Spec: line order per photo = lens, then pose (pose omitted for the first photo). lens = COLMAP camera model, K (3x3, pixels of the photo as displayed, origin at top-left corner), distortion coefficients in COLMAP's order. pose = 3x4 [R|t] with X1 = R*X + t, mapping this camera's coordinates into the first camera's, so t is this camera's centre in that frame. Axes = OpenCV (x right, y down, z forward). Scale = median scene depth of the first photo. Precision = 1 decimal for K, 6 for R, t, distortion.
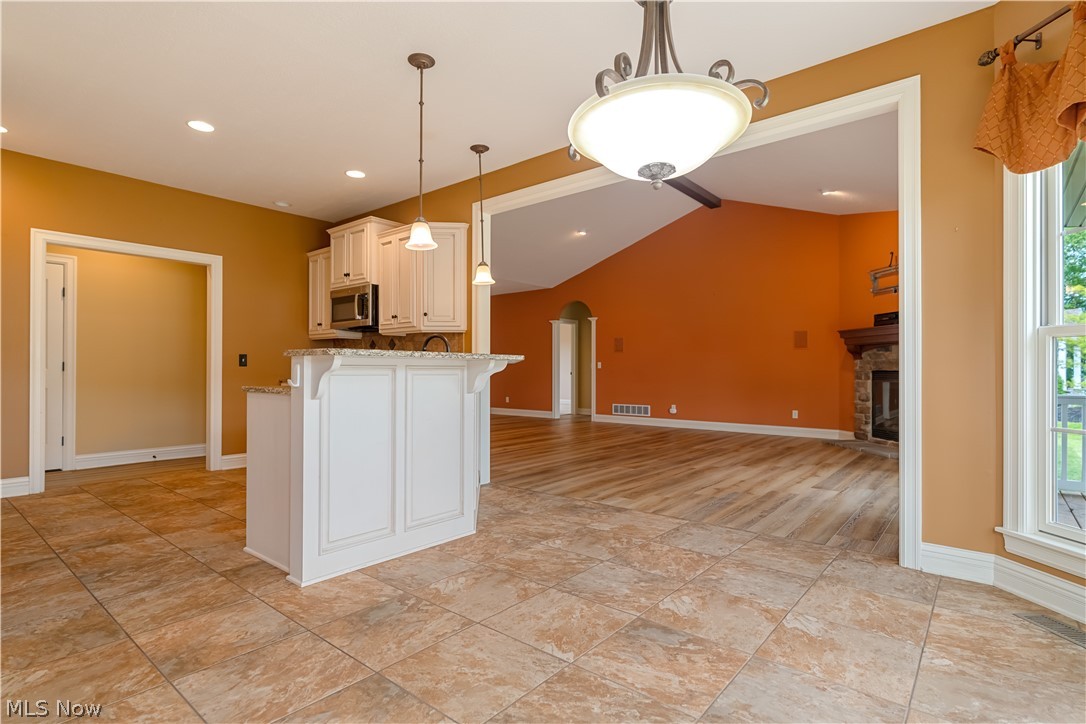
lens RADIAL K [[545.9, 0, 541.2], [0, 545.9, 367.5], [0, 0, 1]] dist [-0.002925, -0.001458]
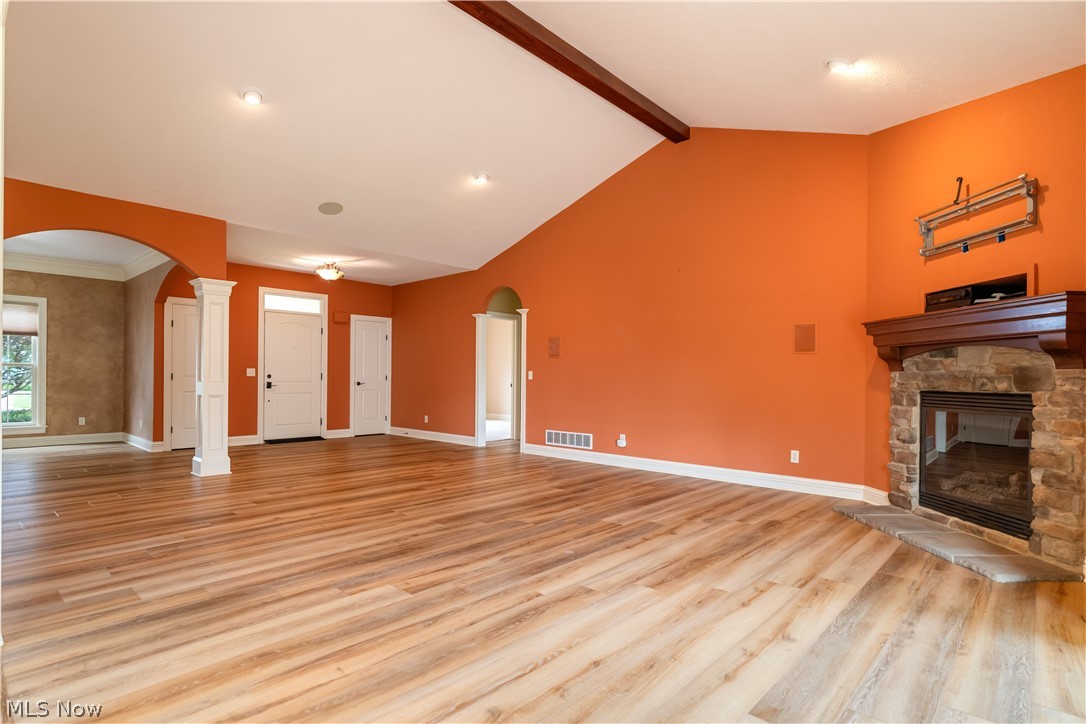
lens RADIAL K [[545.9, 0, 555.4], [0, 545.9, 377.5], [0, 0, 1]] dist [-0.002925, -0.001458]
pose [[0.998934, 0.007849, -0.045480, 0.249624], [-0.007536, 0.999947, 0.007052, -0.009542], [0.045533, -0.006701, 0.998940, 0.410505]]
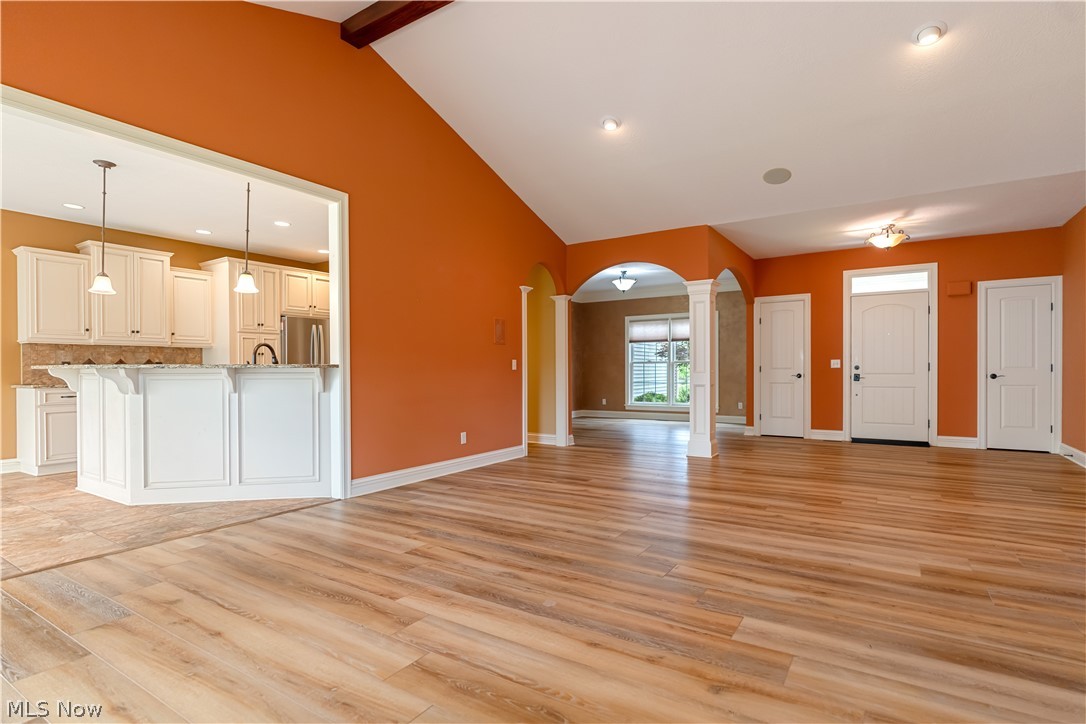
lens RADIAL K [[545.9, 0, 541.6], [0, 545.9, 370.8], [0, 0, 1]] dist [-0.002925, -0.001458]
pose [[0.118092, -0.001424, -0.993002, 0.592649], [0.010884, 0.999941, -0.000140, 0.001379], [0.992943, -0.010791, 0.118100, 0.861795]]
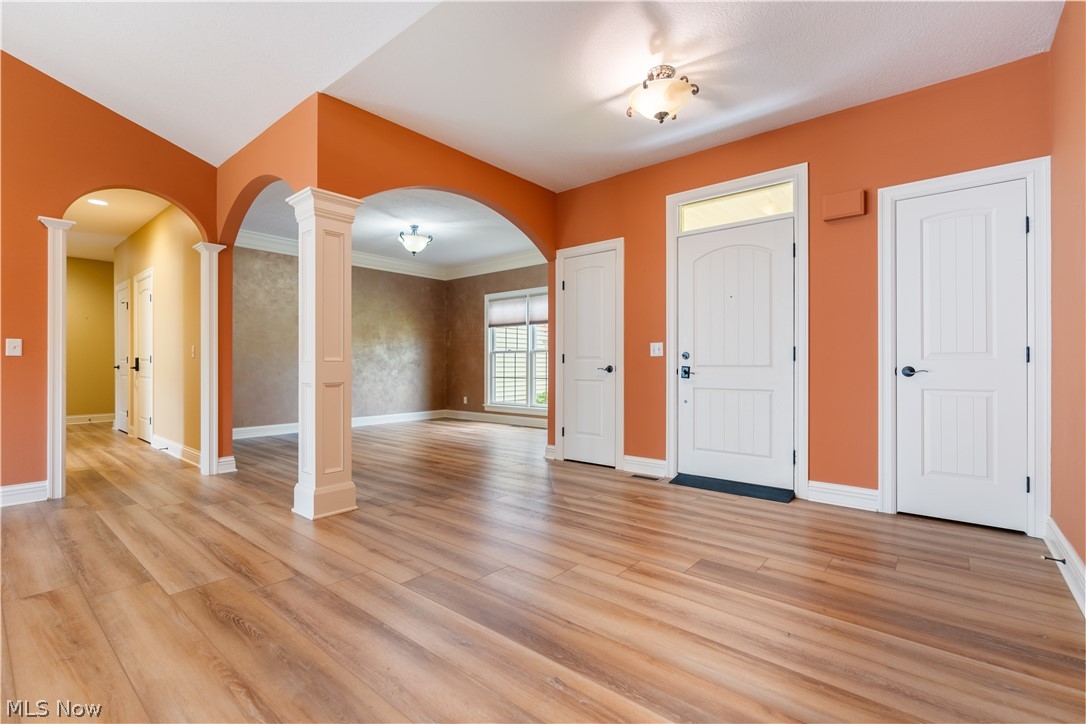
lens RADIAL K [[483.9, 0, 545.8], [0, 483.9, 359.7], [0, 0, 1]] dist [-0.003210, 0.000047]
pose [[-0.011916, -0.012073, -0.999856, 0.133219], [0.005608, 0.999911, -0.012141, 0.013385], [0.999913, -0.005752, -0.011847, 1.498473]]
